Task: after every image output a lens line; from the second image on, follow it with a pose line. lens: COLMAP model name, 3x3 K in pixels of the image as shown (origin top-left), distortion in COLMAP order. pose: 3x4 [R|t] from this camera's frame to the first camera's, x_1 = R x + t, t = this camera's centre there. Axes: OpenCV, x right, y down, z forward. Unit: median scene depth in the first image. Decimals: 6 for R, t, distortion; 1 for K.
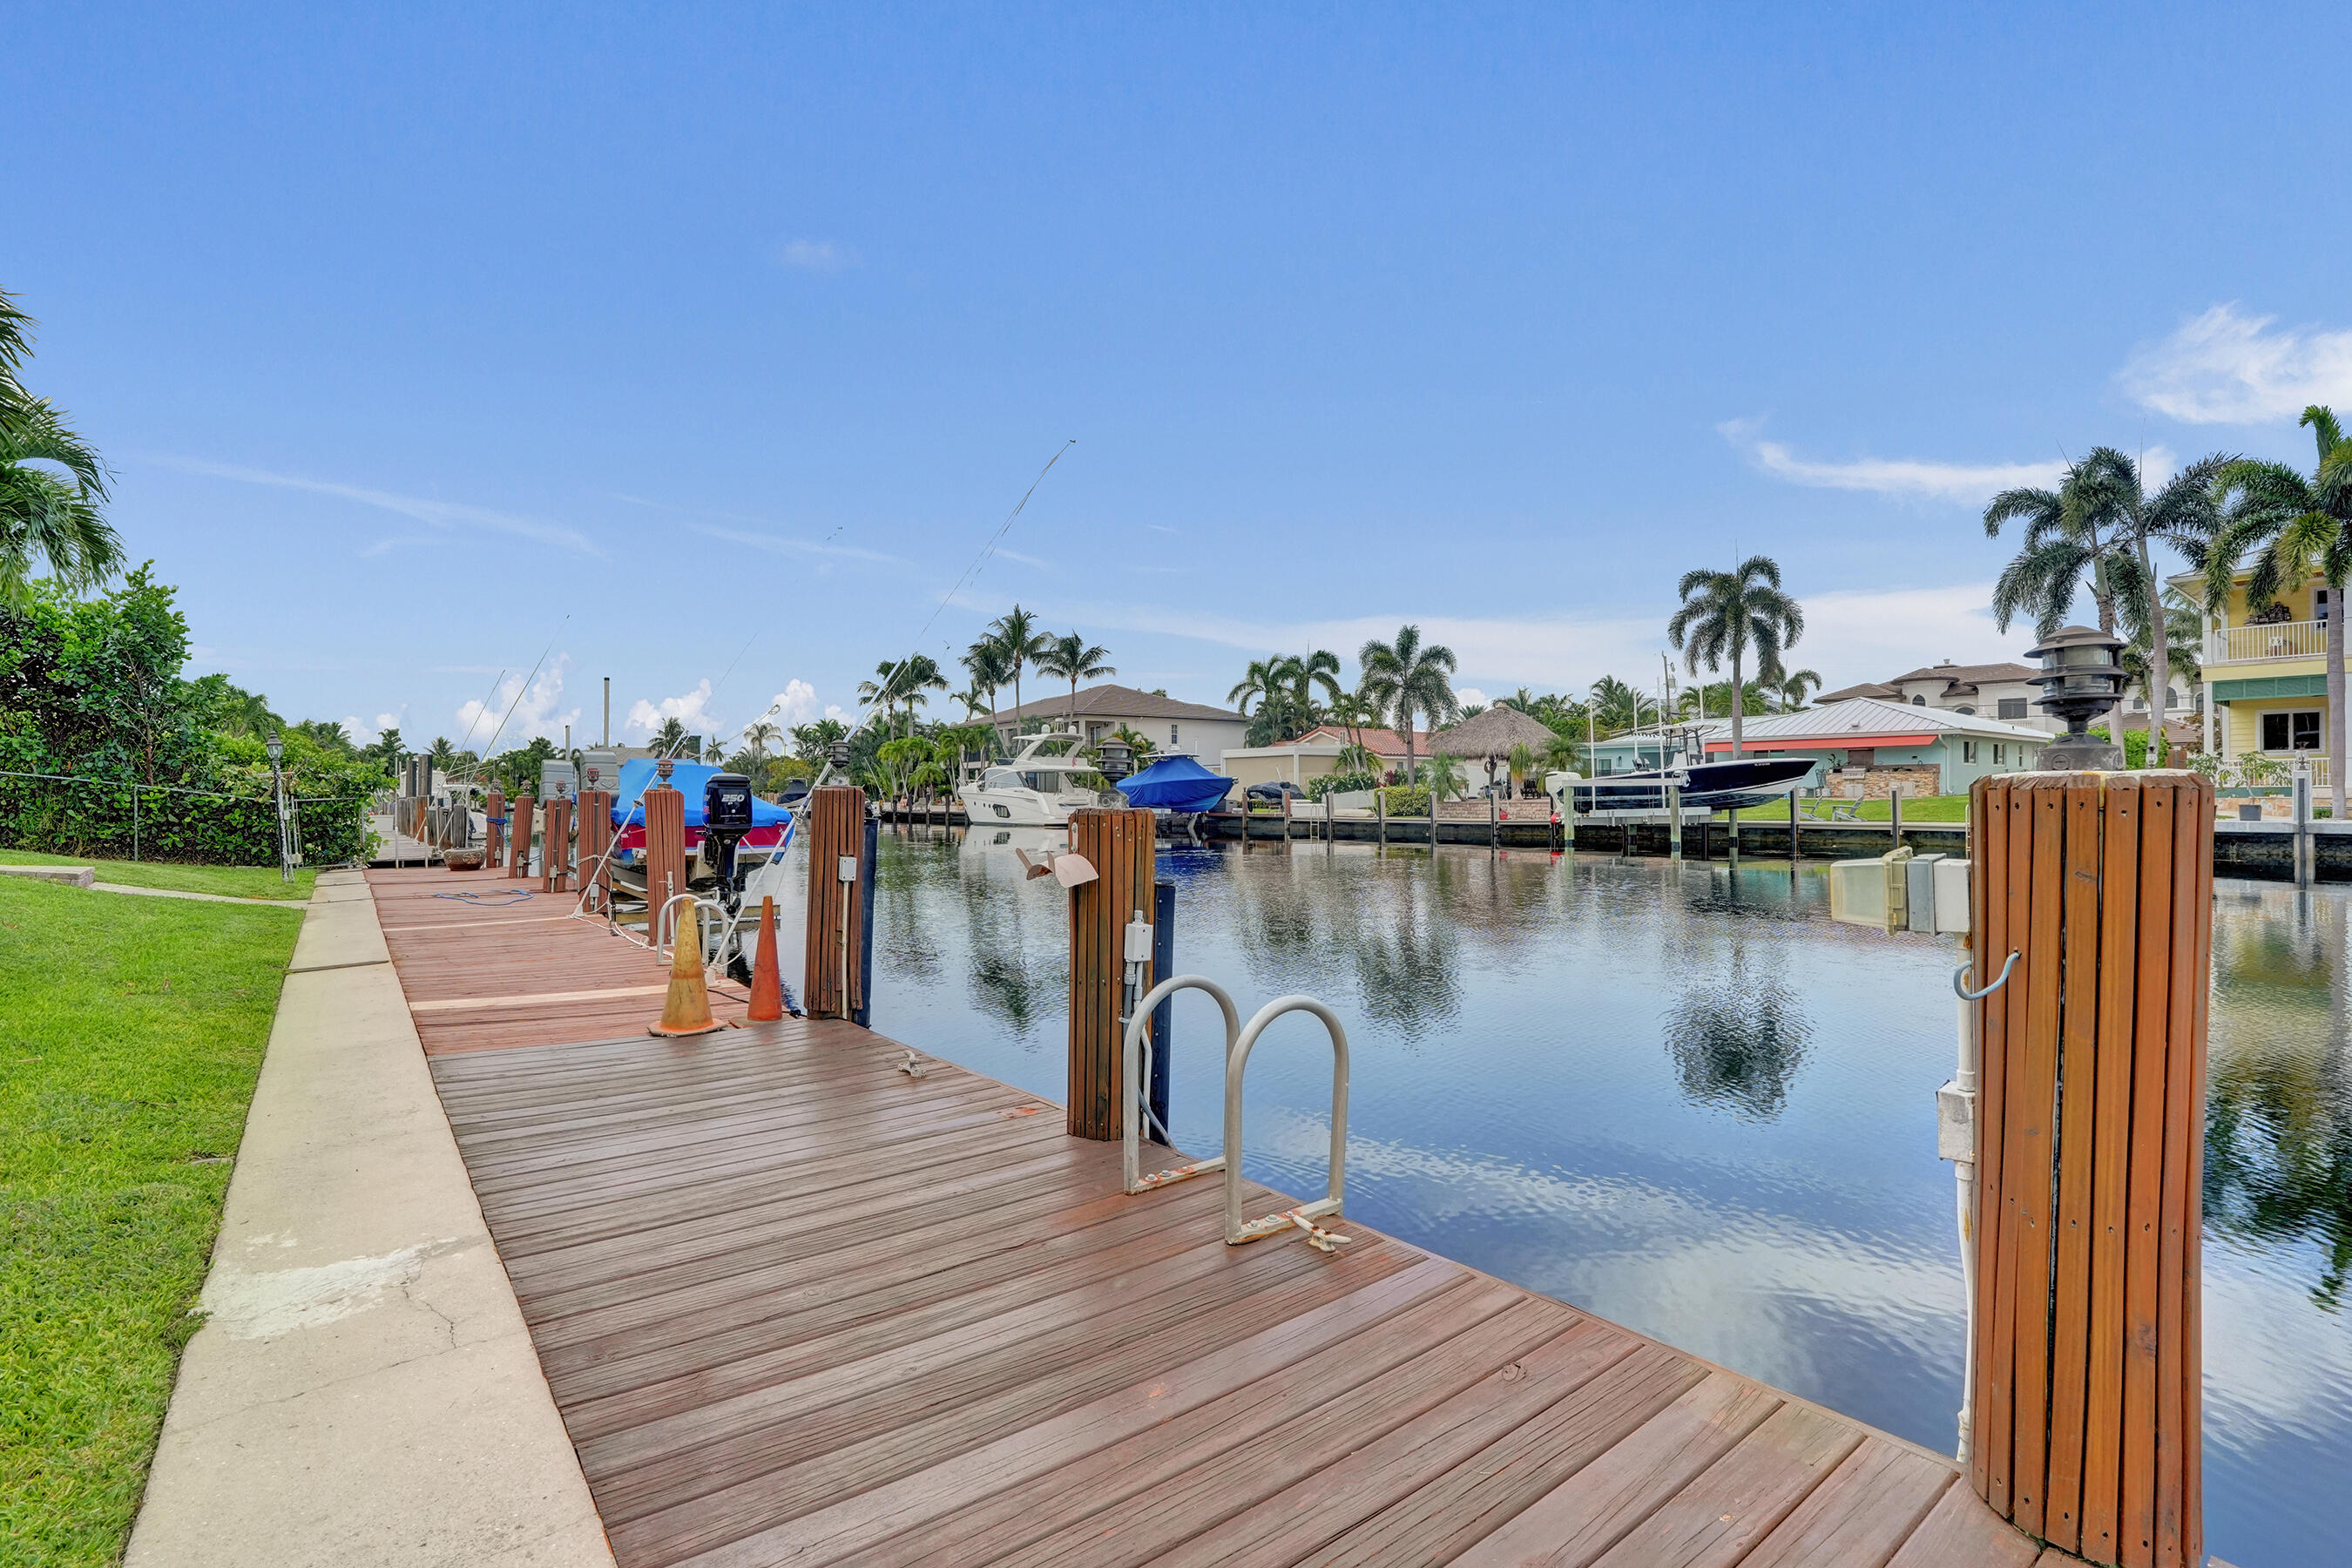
lens RADIAL K [[1103.0, 0, 1169.8], [0, 1103.0, 782.5], [0, 0, 1]] dist [-0.059871, 0.030842]
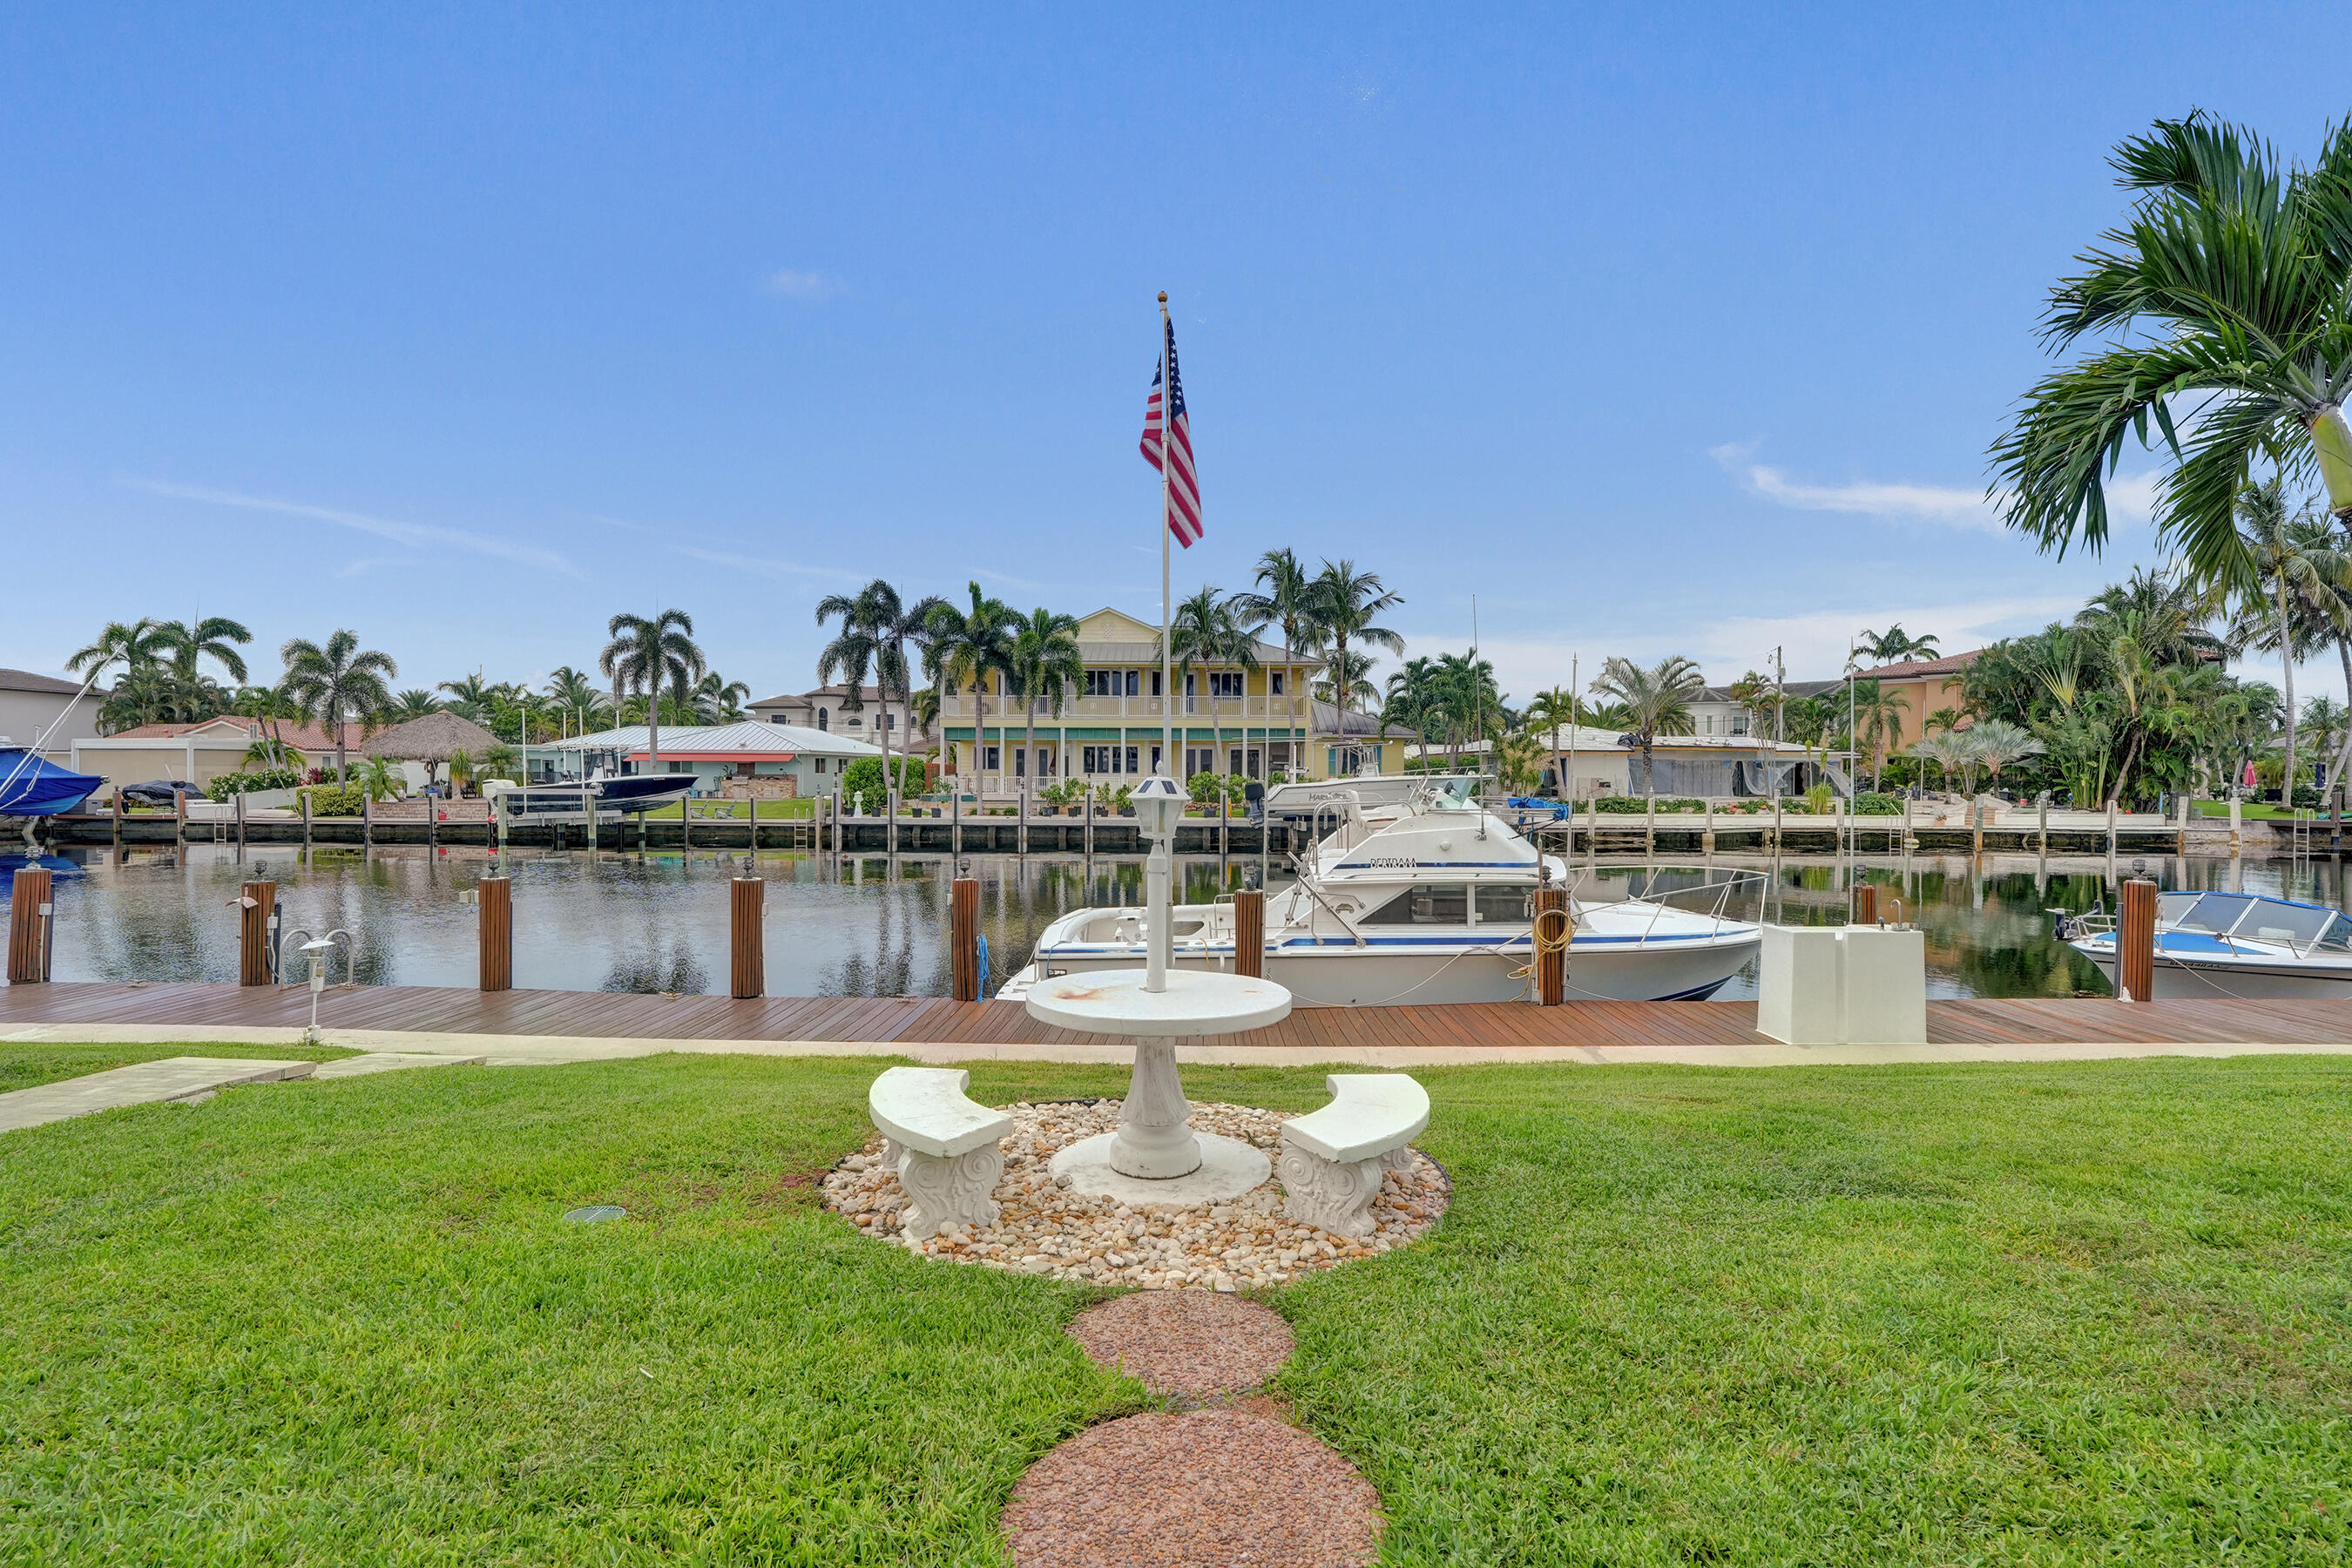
lens RADIAL K [[1092.9, 0, 1173.6], [0, 1092.9, 777.6], [0, 0, 1]] dist [-0.061426, 0.024663]
pose [[0.631572, 0.007513, 0.775281, -0.064269], [-0.019114, 0.999800, 0.005882, -0.028711], [-0.775082, -0.018534, 0.631589, -0.248211]]
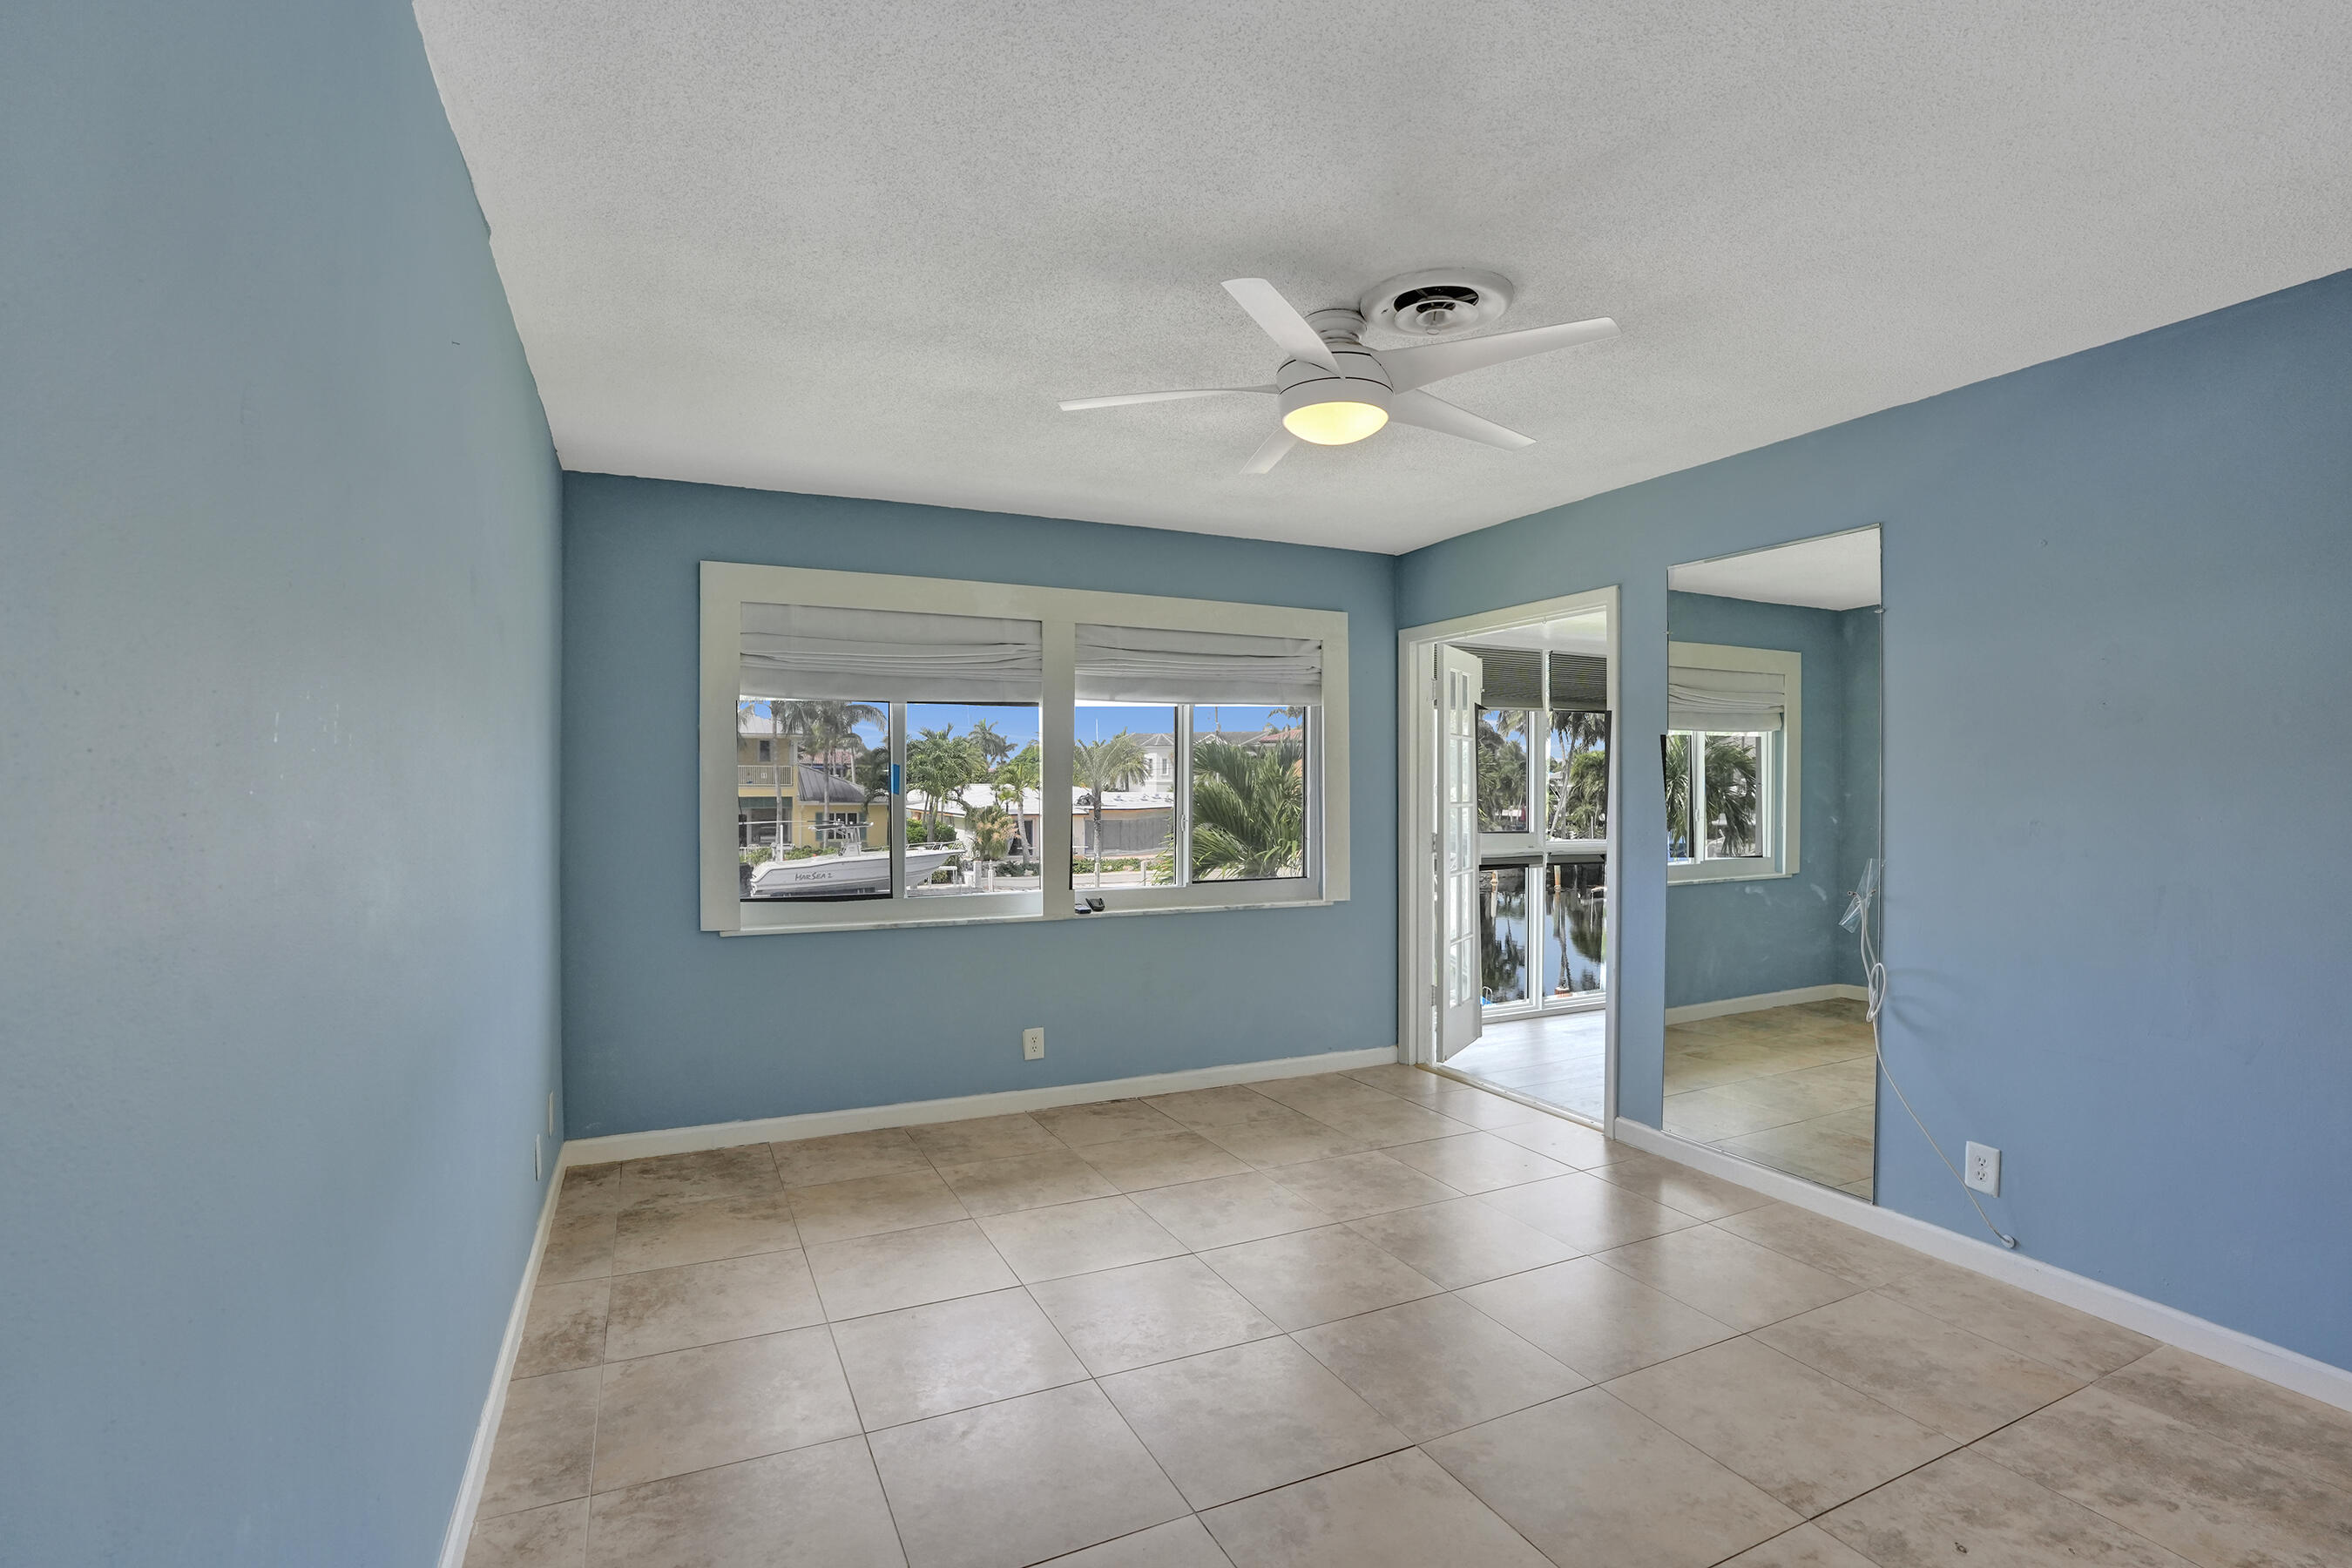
lens RADIAL K [[1081.3, 0, 1170.6], [0, 1081.3, 783.7], [0, 0, 1]] dist [-0.080334, 0.026737]
pose [[0.225472, 0.013659, 0.974154, -0.155855], [-0.013784, 0.999846, -0.010829, -0.091409], [-0.974152, -0.010986, 0.225626, -0.309478]]
